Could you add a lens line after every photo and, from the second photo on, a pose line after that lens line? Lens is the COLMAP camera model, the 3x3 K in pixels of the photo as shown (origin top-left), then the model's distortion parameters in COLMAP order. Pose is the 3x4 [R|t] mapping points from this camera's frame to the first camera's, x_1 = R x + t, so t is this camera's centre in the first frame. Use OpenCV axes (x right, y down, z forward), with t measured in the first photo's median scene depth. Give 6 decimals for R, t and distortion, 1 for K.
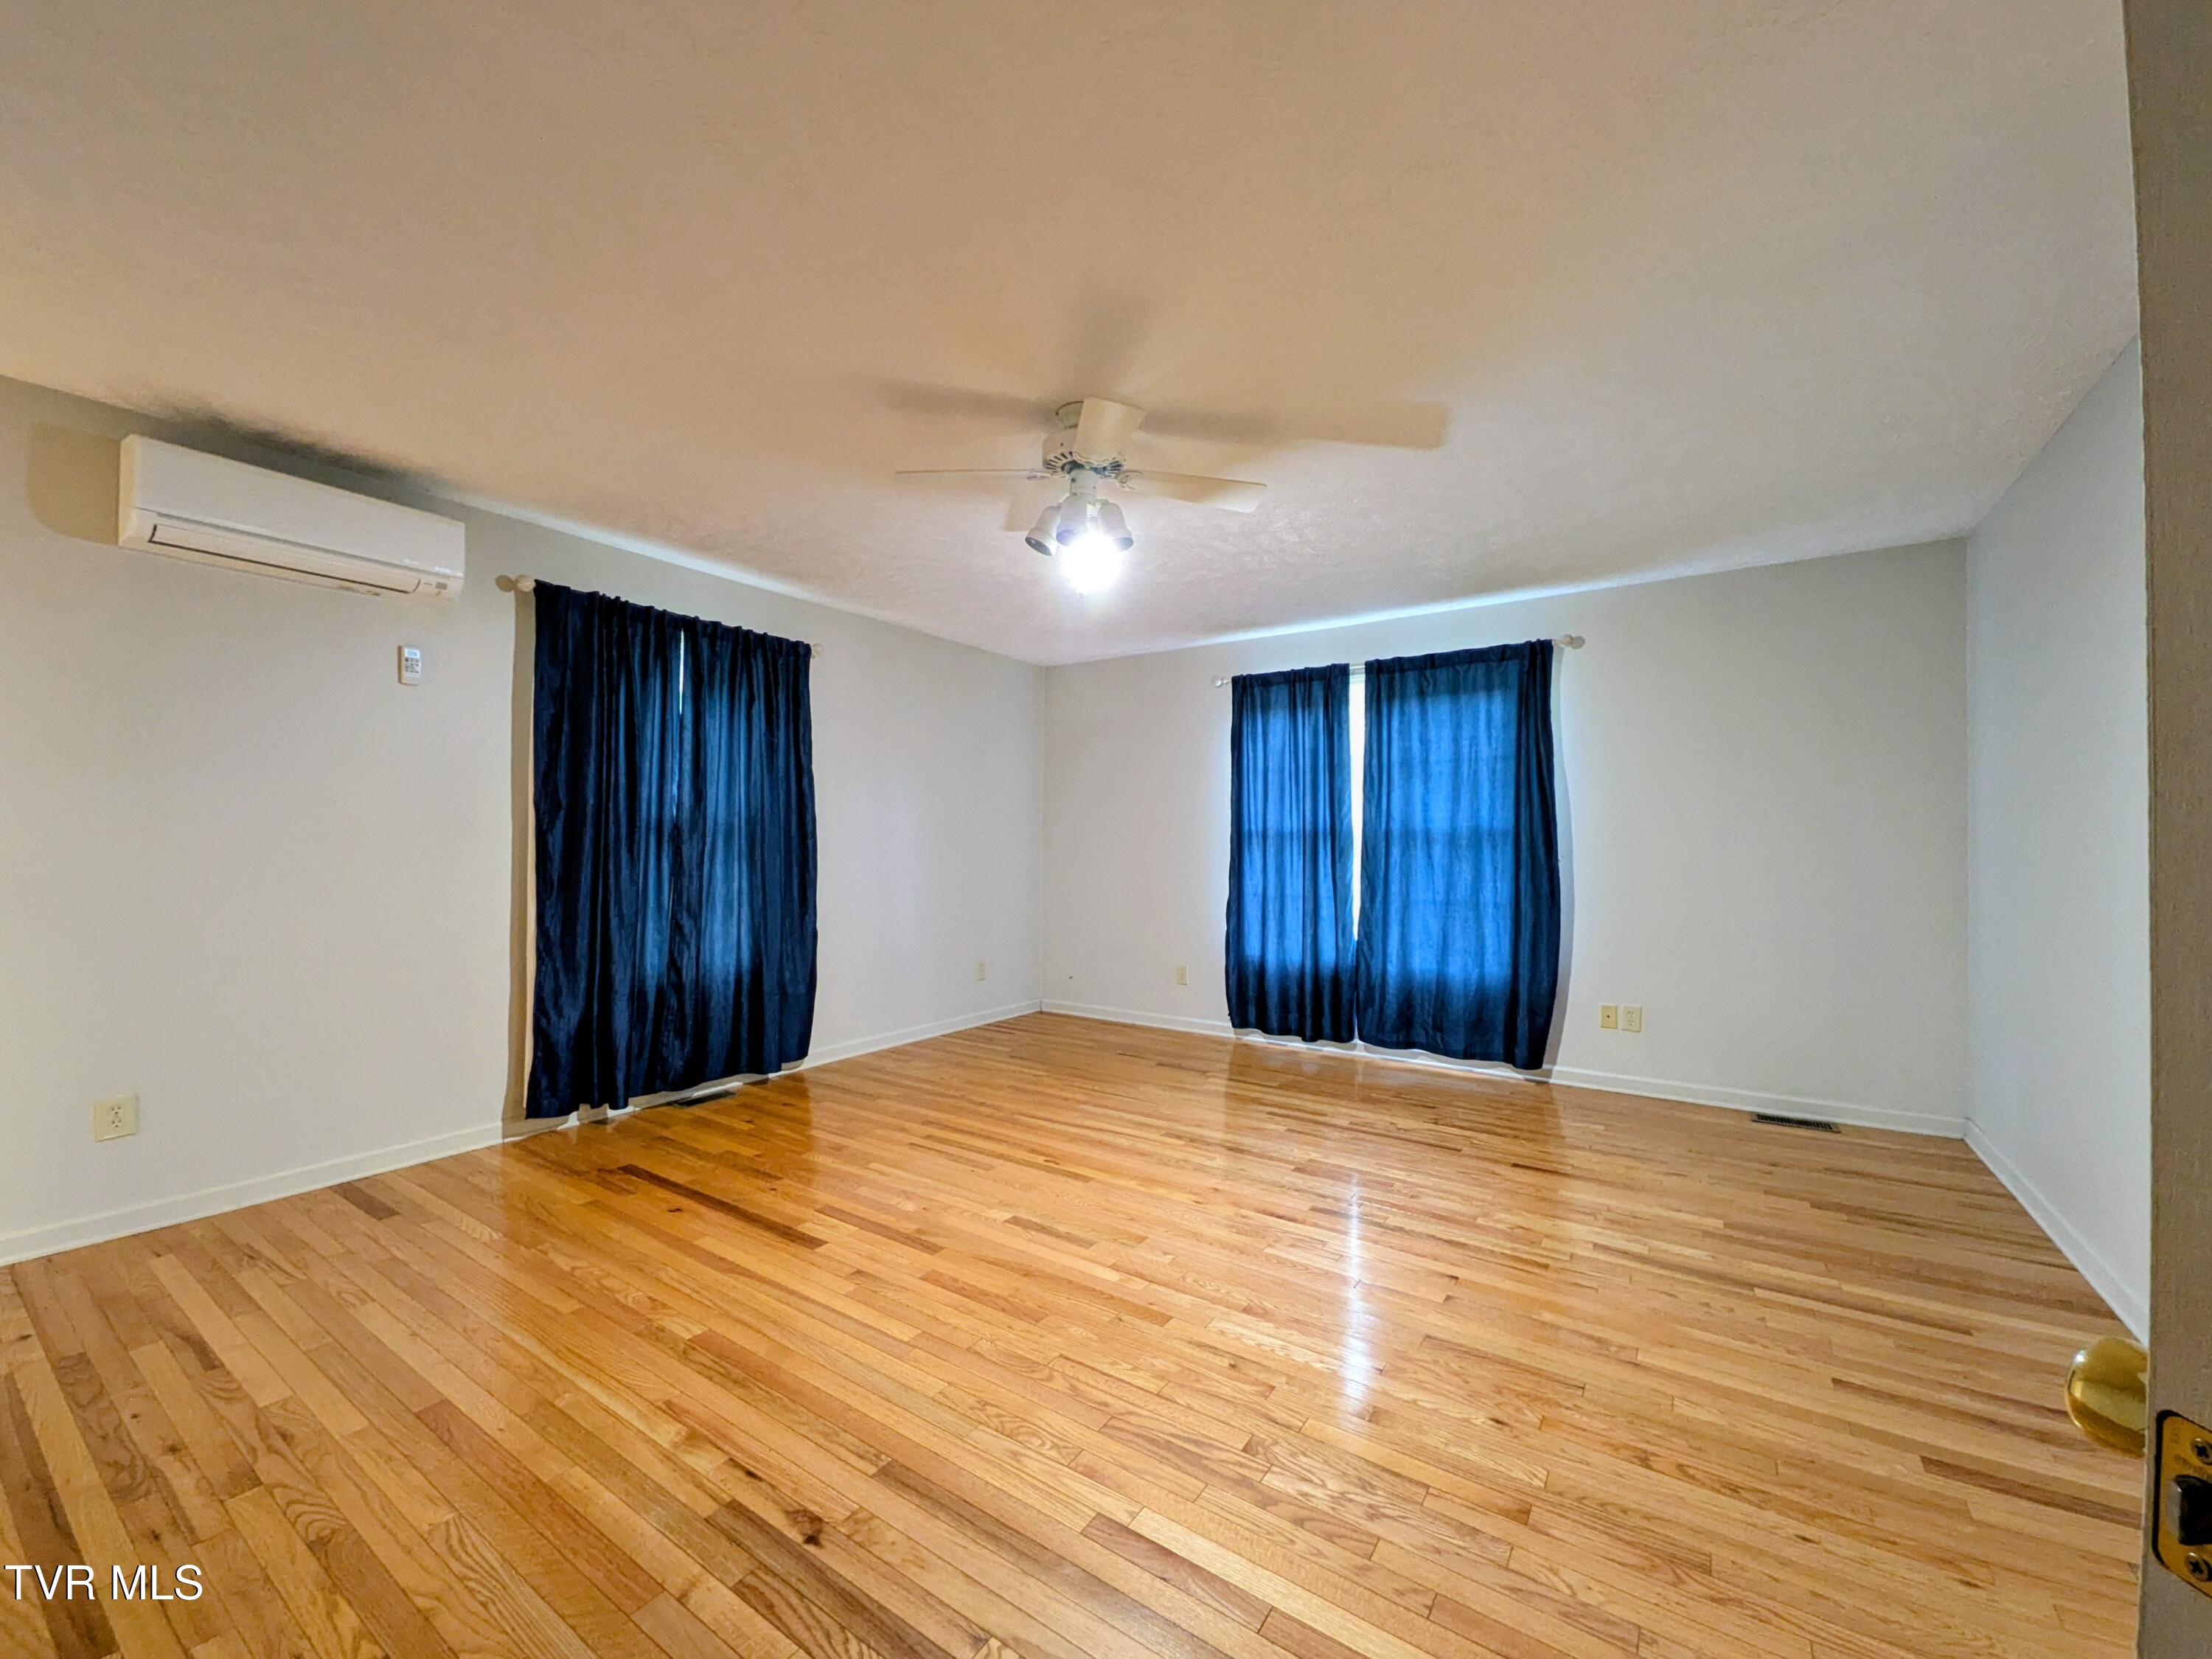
lens RADIAL K [[873.3, 0, 1098.1], [0, 873.3, 830.0], [0, 0, 1]] dist [0.002812, 0.000612]
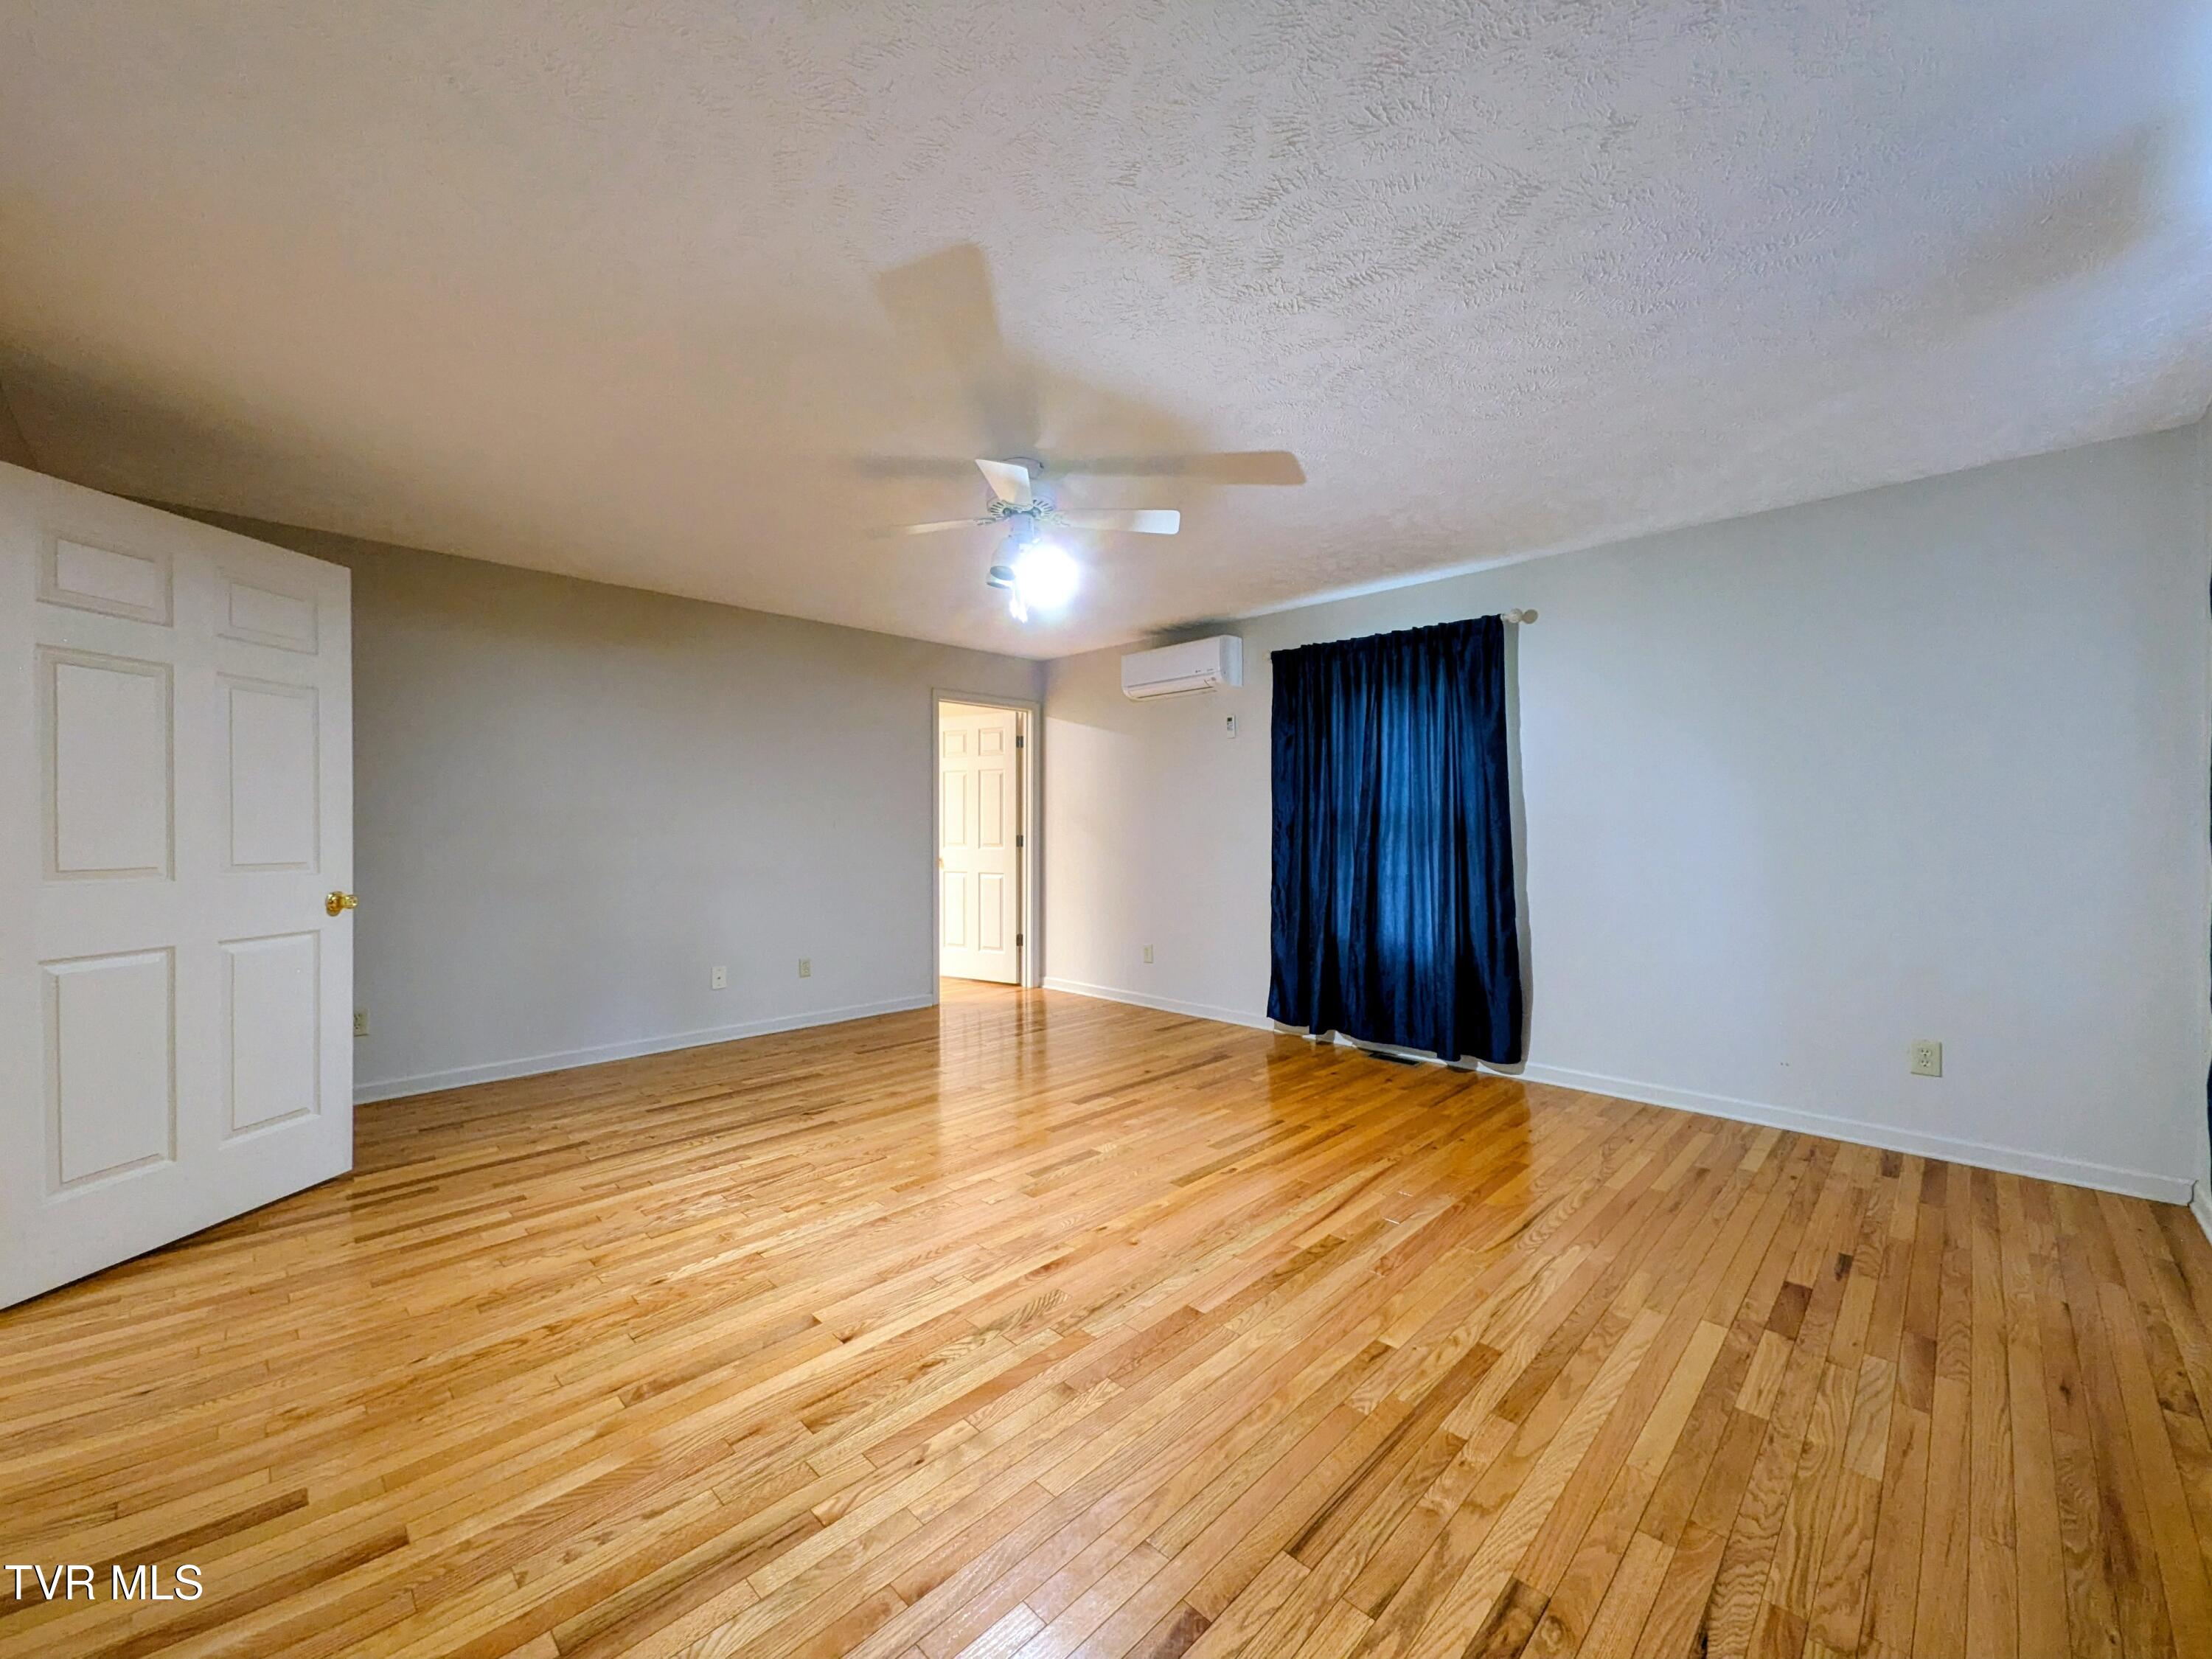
lens RADIAL K [[866.8, 0, 1110.4], [0, 866.8, 832.8], [0, 0, 1]] dist [0.008931, -0.000269]
pose [[-0.171232, -0.002842, -0.985227, 0.782930], [0.017872, 0.999822, -0.005990, 0.018891], [0.985069, -0.018634, -0.171151, 0.919470]]
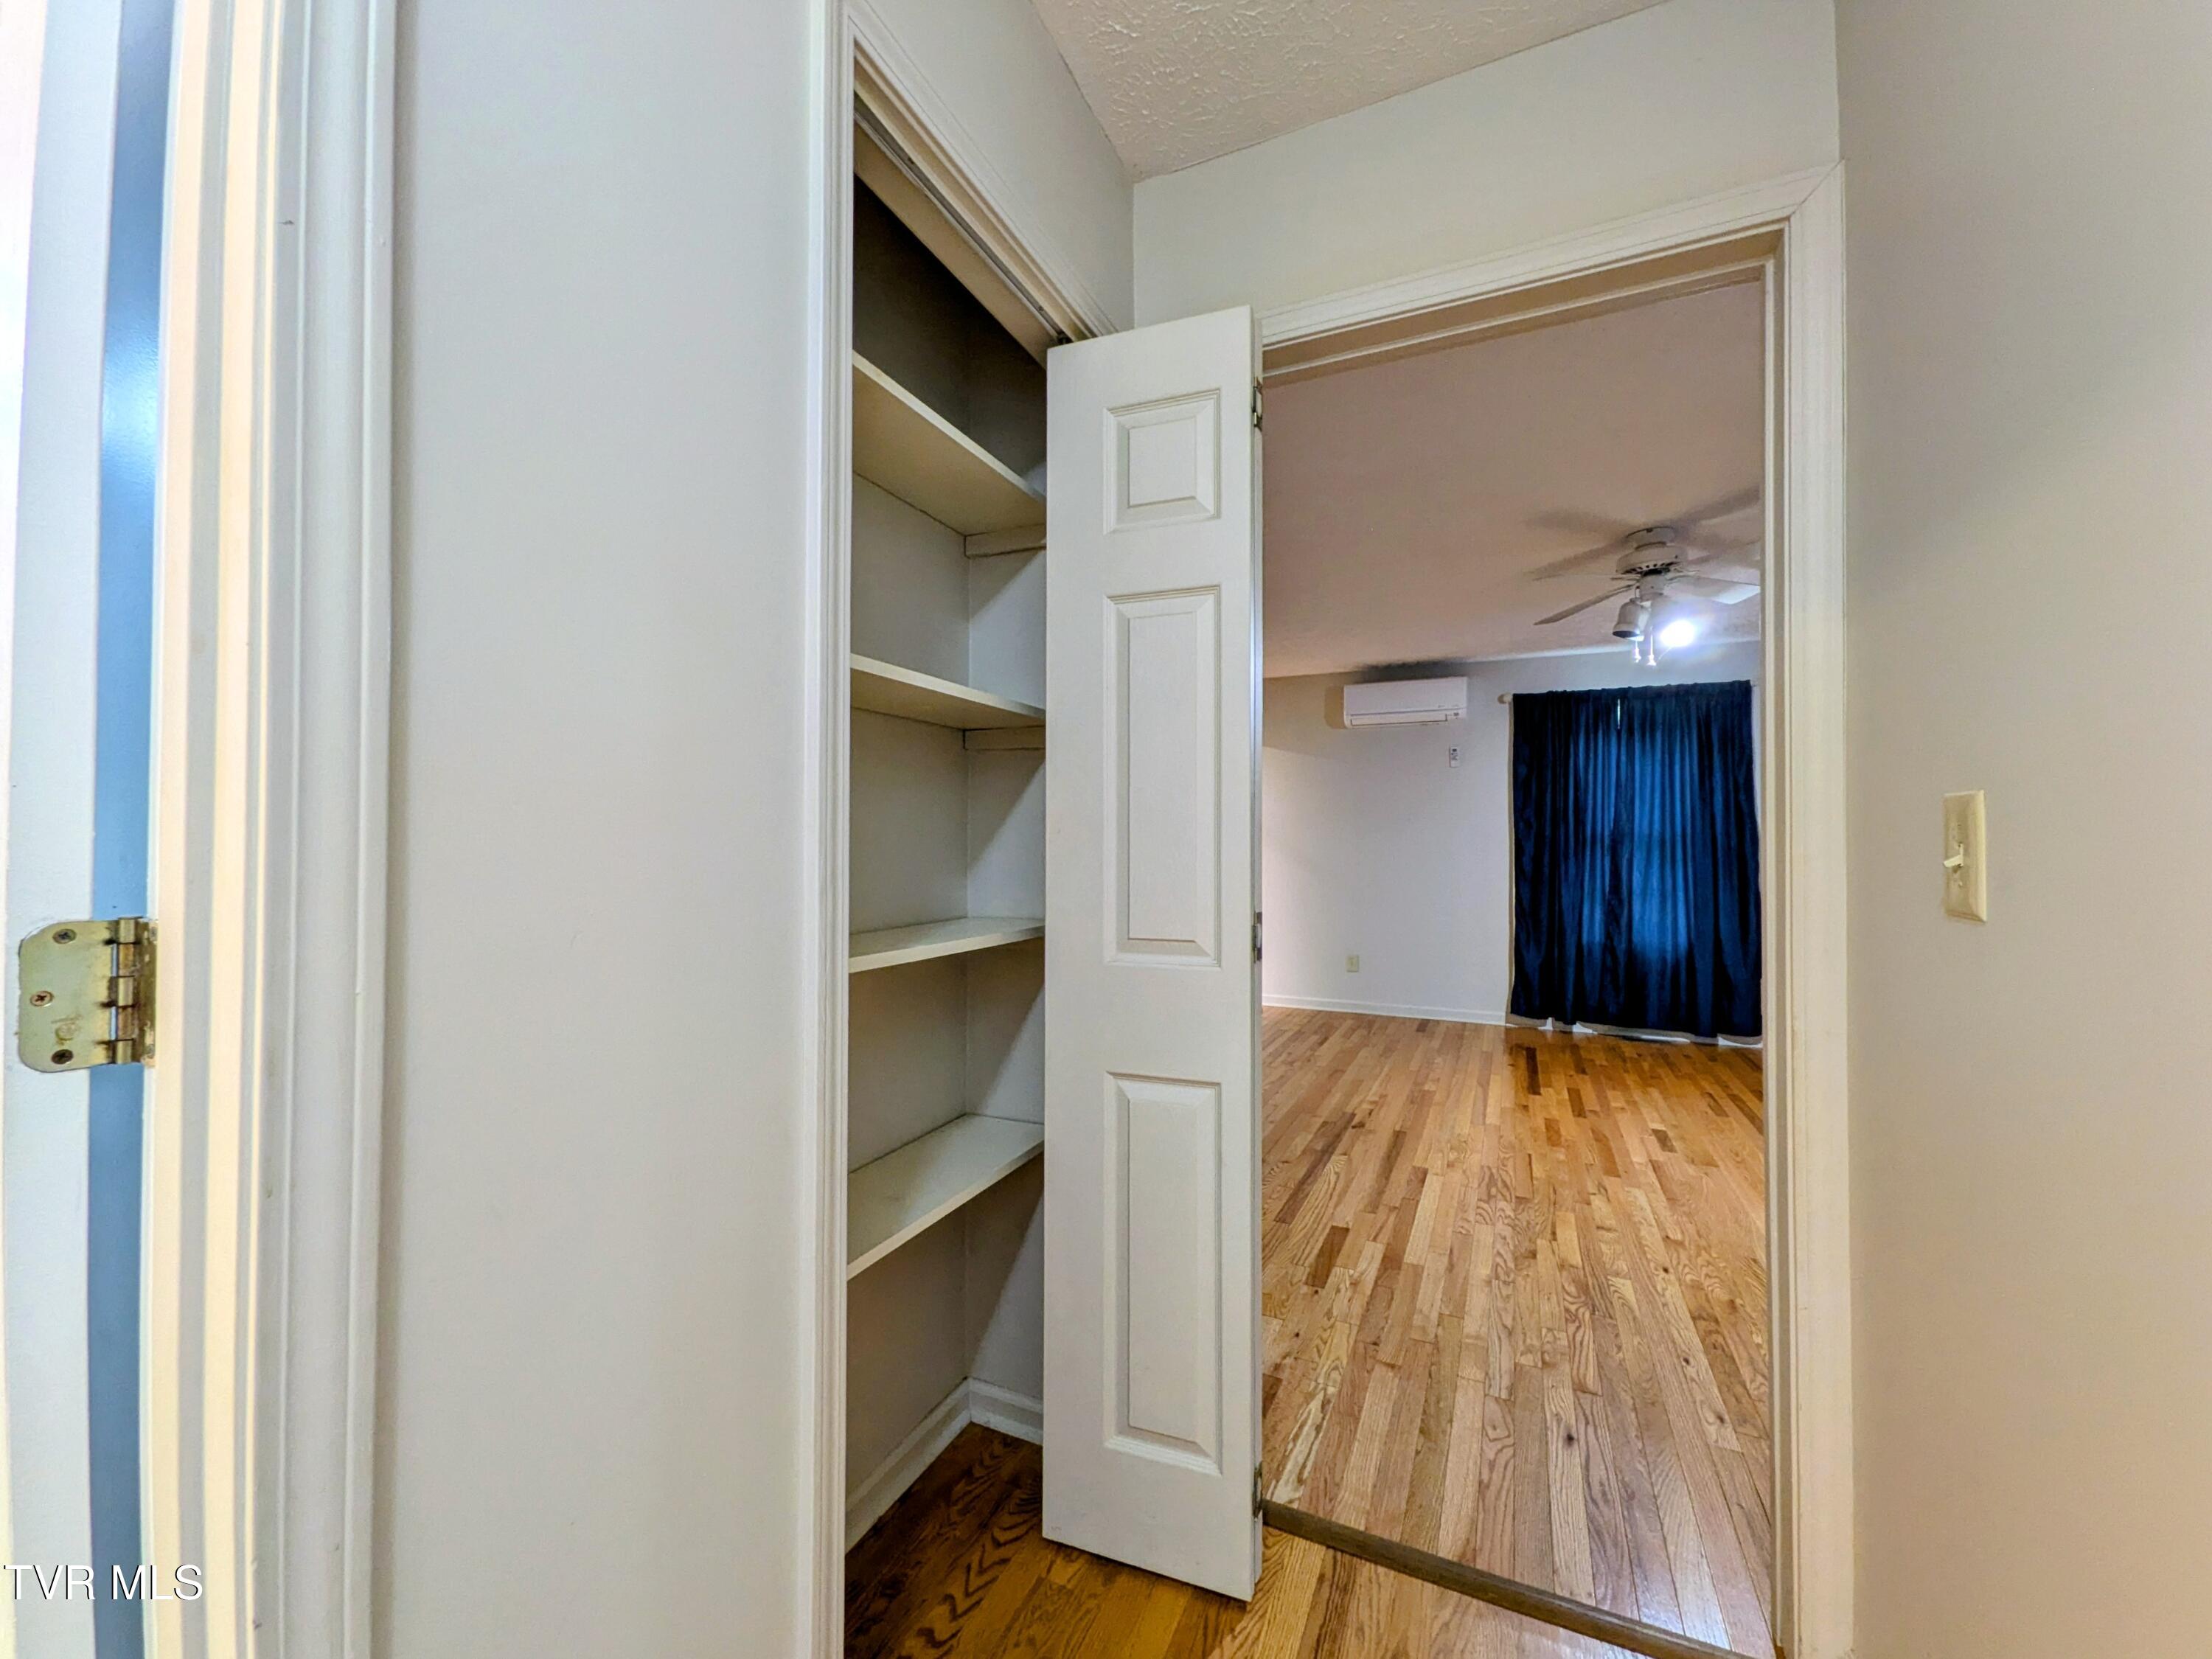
lens RADIAL K [[866.8, 0, 1110.4], [0, 866.8, 832.8], [0, 0, 1]] dist [0.008931, -0.000269]
pose [[0.162883, -0.020181, -0.986439, 0.821220], [0.012654, 0.999751, -0.018364, 0.001287], [0.986564, -0.009492, 0.163098, -0.036093]]
